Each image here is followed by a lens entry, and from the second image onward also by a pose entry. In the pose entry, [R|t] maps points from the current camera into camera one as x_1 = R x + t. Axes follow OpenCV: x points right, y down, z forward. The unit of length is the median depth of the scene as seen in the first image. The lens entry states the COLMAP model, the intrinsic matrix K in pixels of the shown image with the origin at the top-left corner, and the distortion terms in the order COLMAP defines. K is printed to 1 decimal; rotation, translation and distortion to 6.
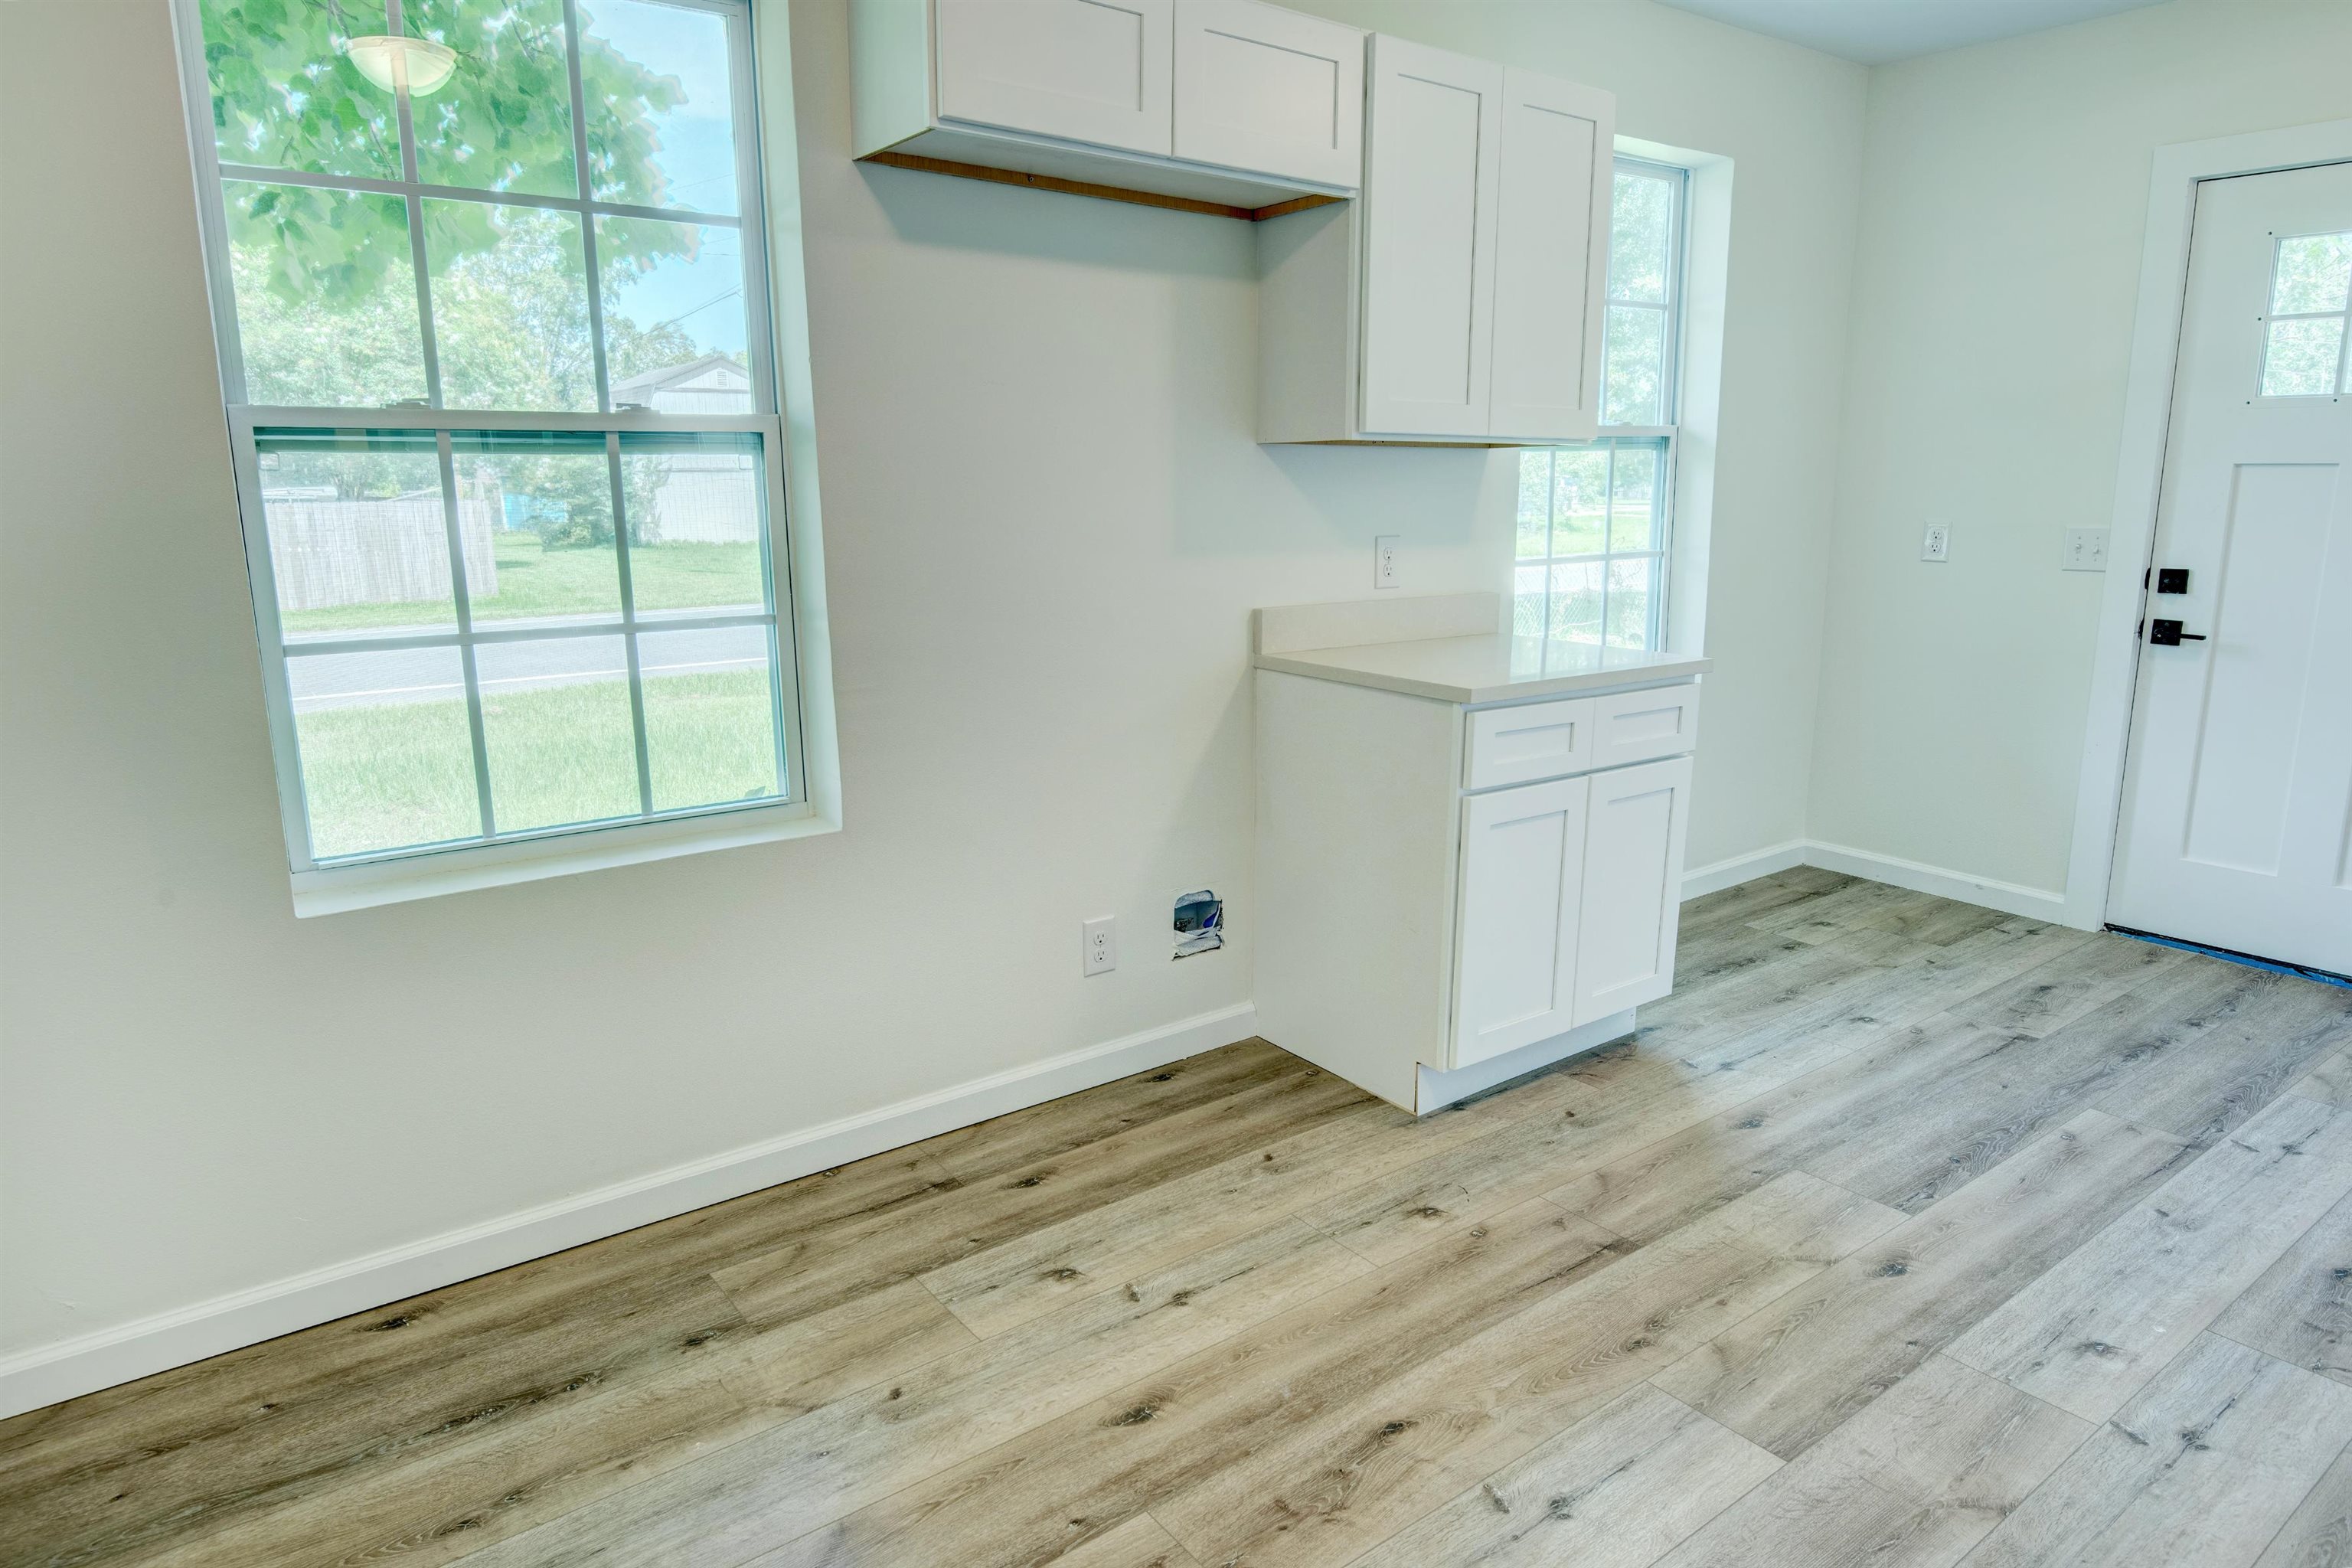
lens RADIAL K [[1425.2, 0, 1170.6], [0, 1425.2, 774.0], [0, 0, 1]] dist [0.034704, -0.042600]
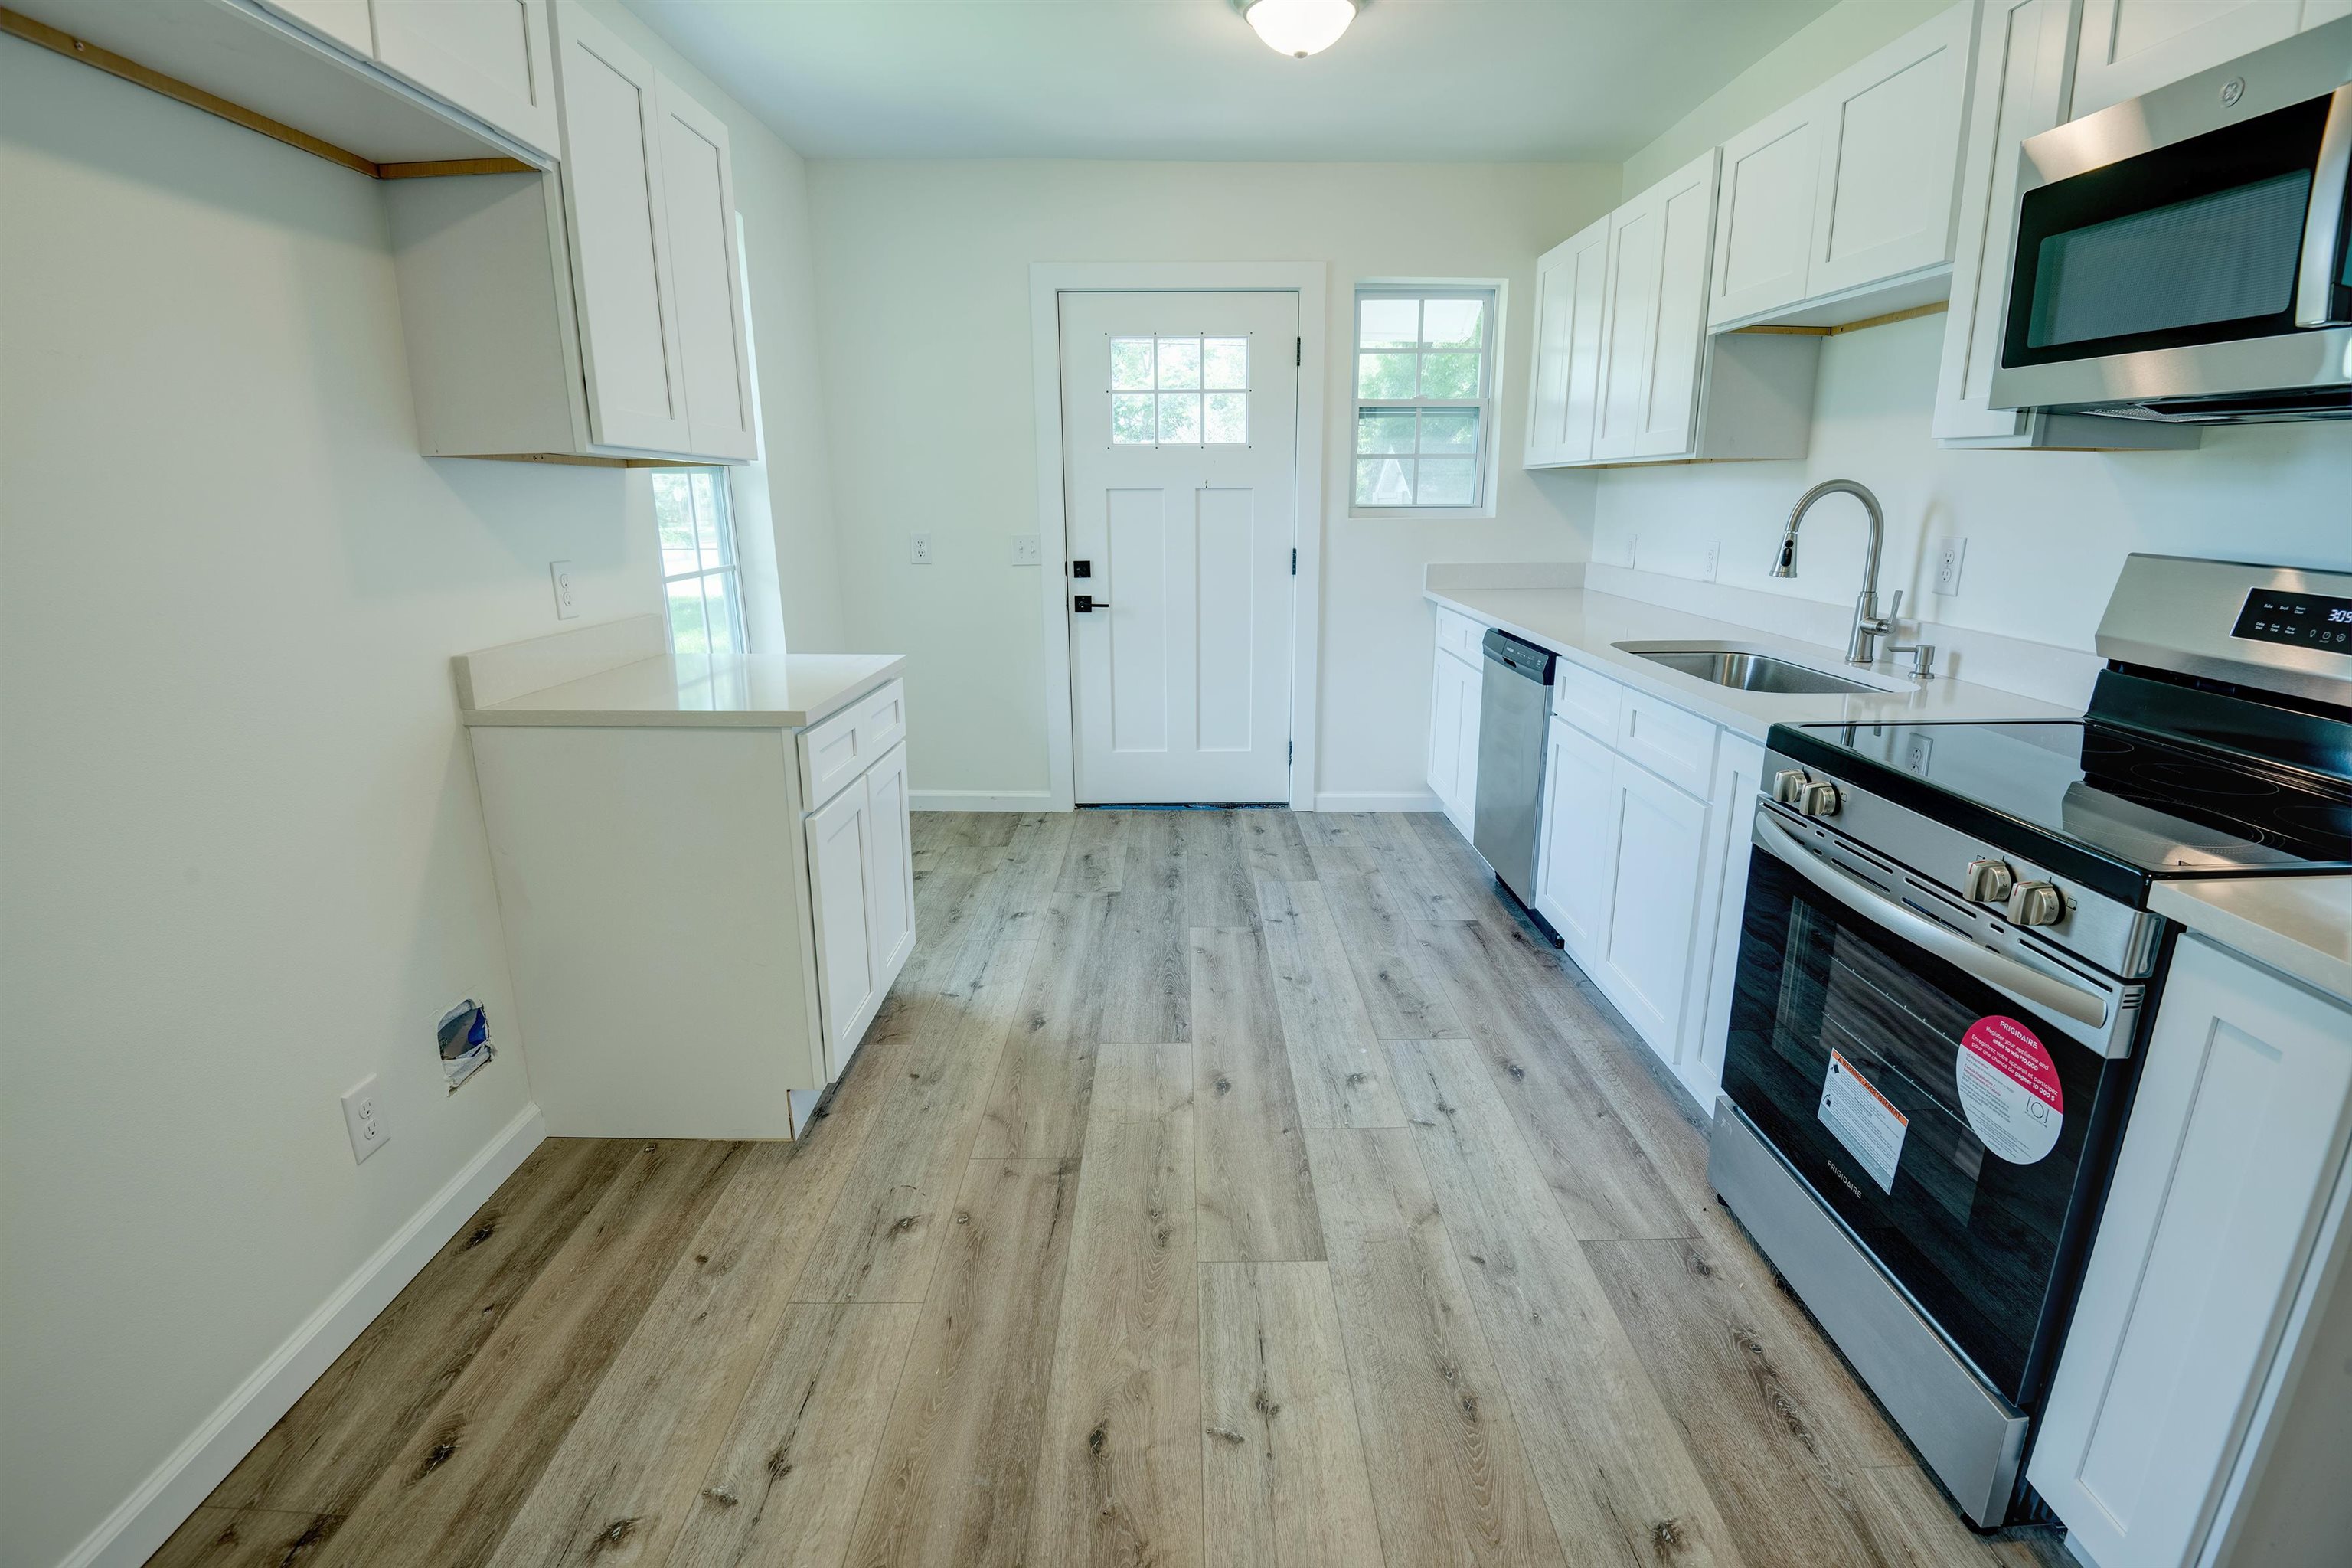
lens RADIAL K [[1088.6, 0, 1176.0], [0, 1088.6, 784.0], [0, 0, 1]] dist [-0.003015, -0.033263]
pose [[0.592094, -0.203708, 0.779697, -0.208369], [0.166365, 0.977580, 0.129072, -0.057765], [-0.788509, 0.053292, 0.612709, 0.306362]]
